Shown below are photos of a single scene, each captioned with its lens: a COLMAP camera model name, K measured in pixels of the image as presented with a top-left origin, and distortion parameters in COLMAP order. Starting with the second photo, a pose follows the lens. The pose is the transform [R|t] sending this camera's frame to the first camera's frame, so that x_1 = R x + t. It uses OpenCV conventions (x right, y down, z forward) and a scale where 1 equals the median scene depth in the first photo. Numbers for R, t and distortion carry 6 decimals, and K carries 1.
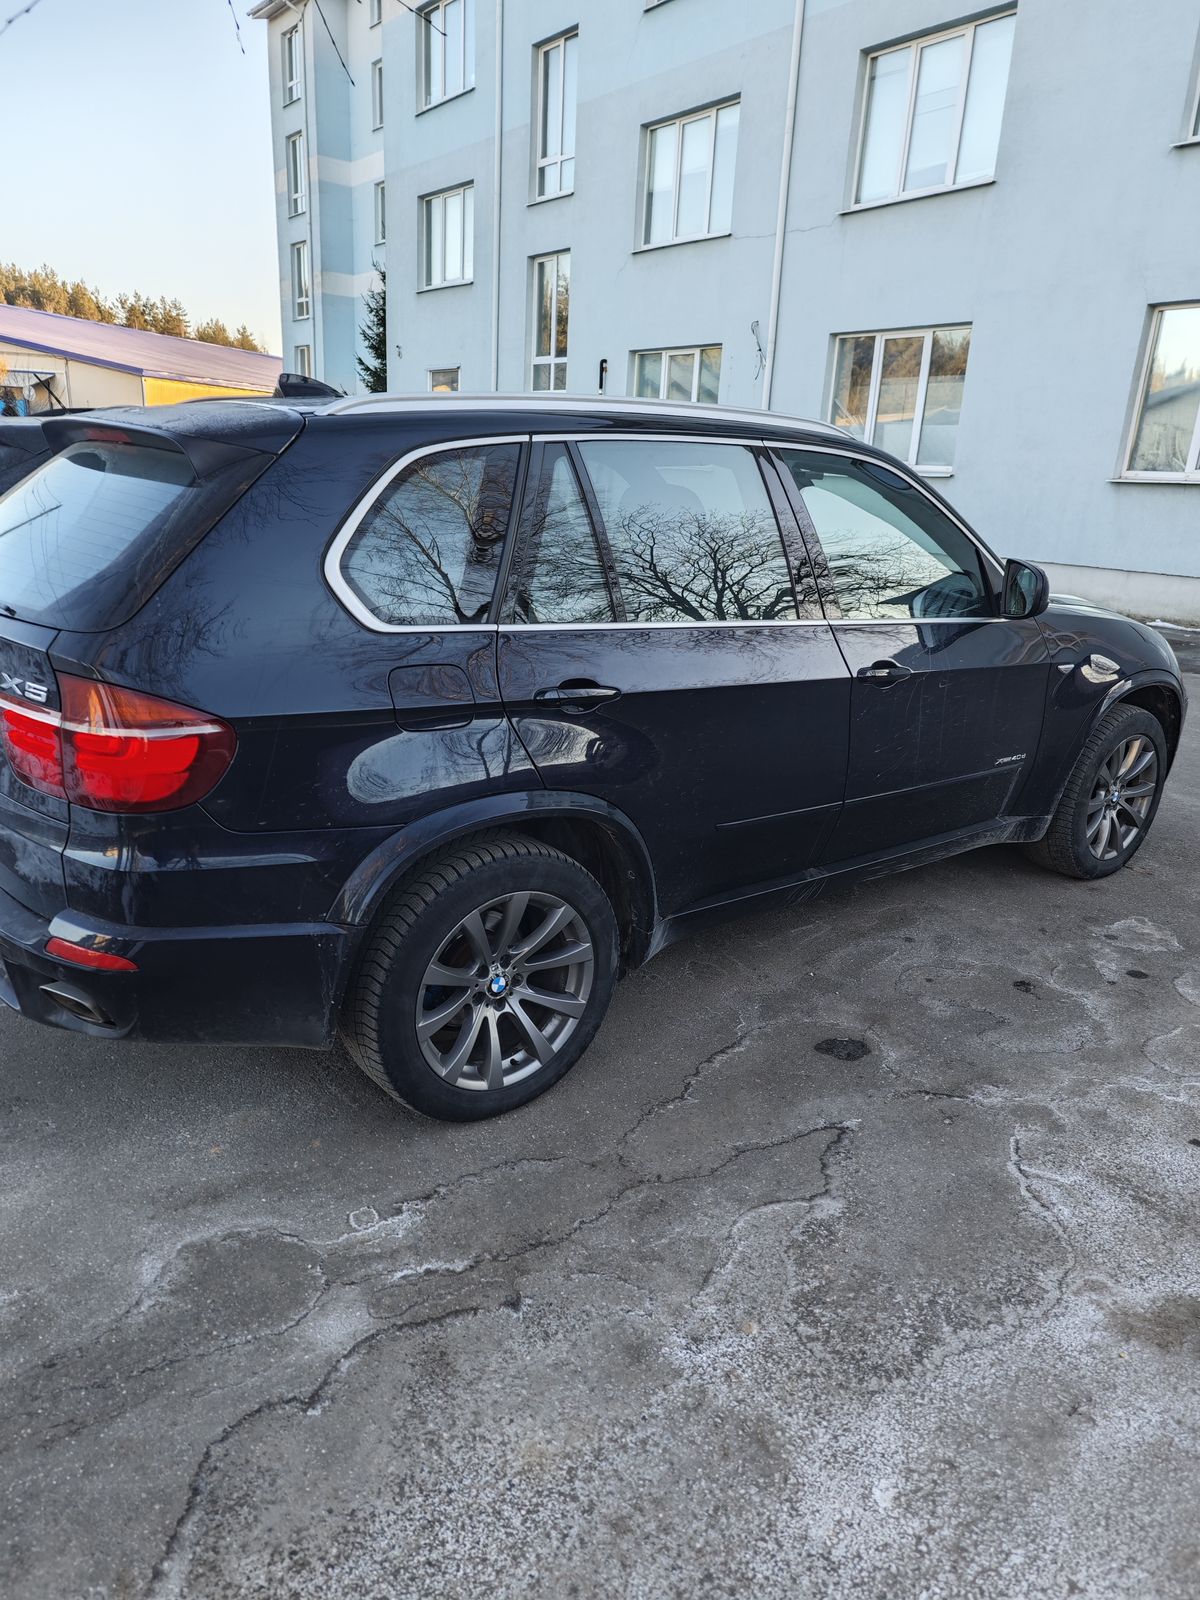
lens RADIAL K [[1145.4, 0, 600.0], [0, 1145.4, 800.0], [0, 0, 1]] dist [-0.007206, 0.070504]
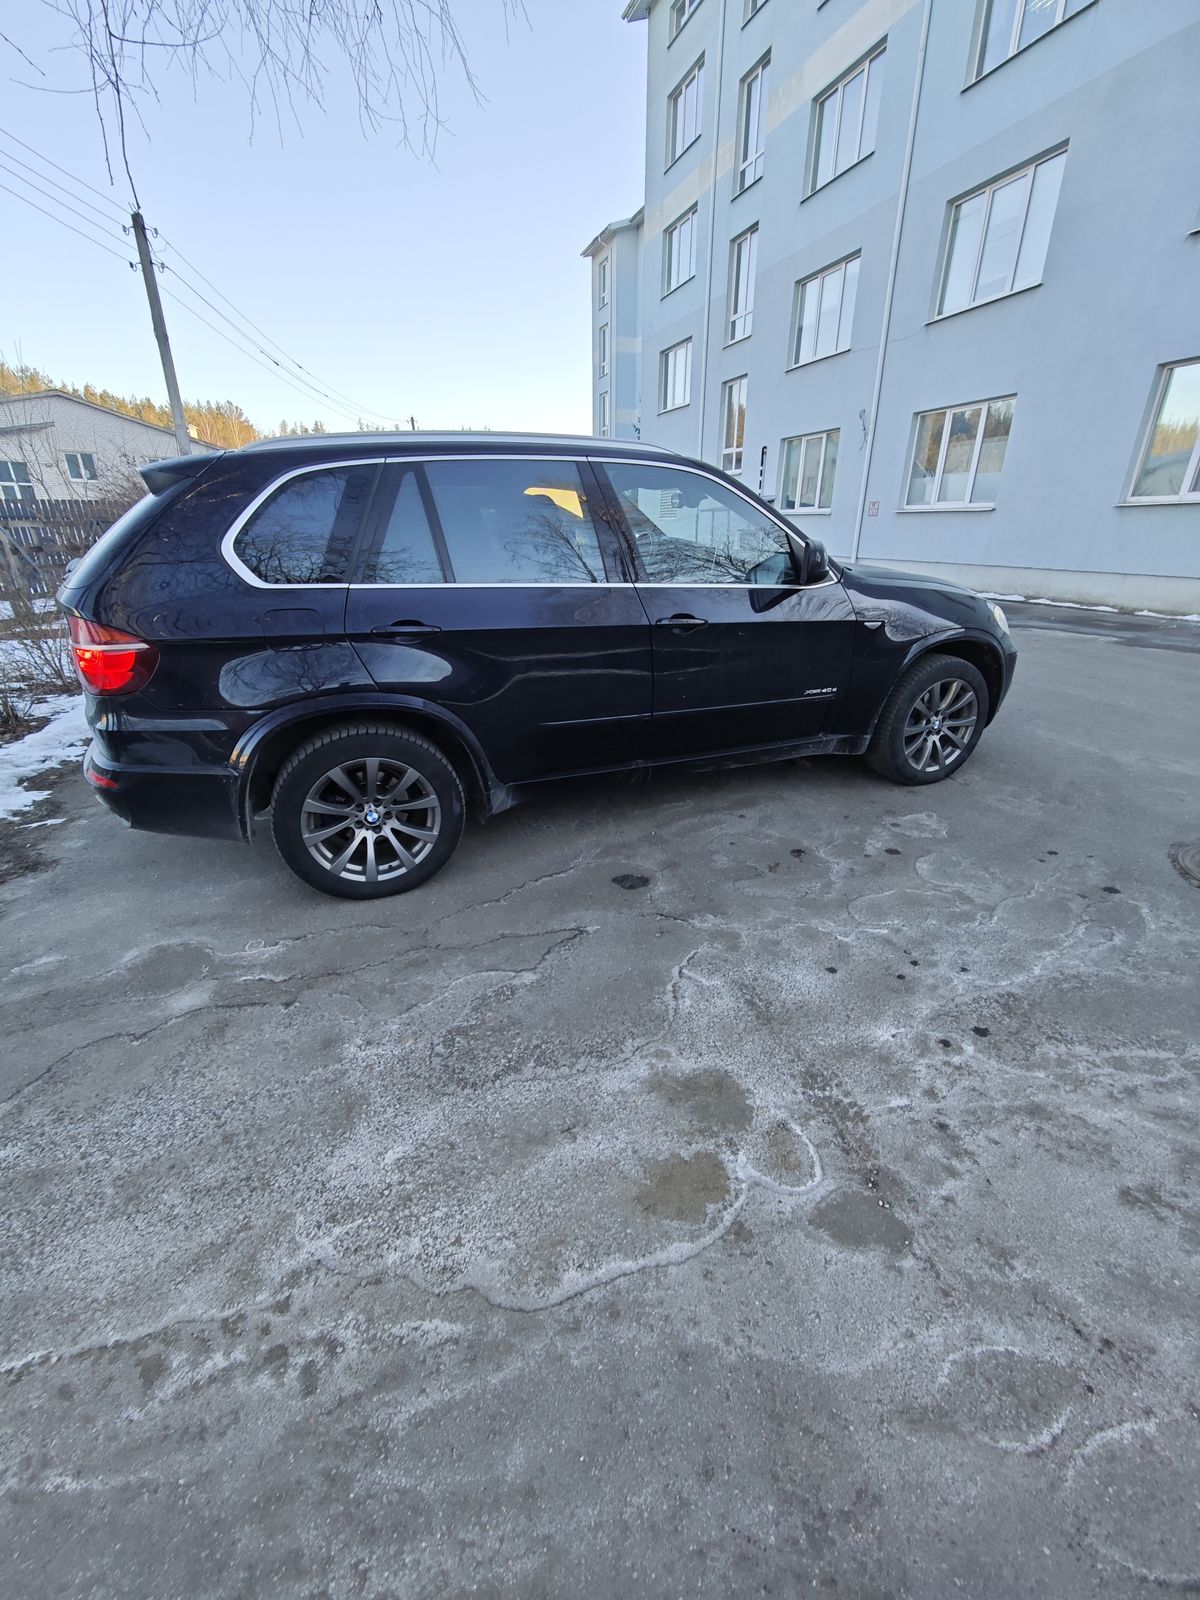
lens RADIAL K [[680.7, 0, 600.0], [0, 680.7, 800.0], [0, 0, 1]] dist [-0.016088, 0.010299]
pose [[0.957123, 0.061762, -0.283022, 0.381777], [-0.035149, 0.994549, 0.098167, 0.026151], [0.287542, -0.084010, 0.954077, 0.149186]]
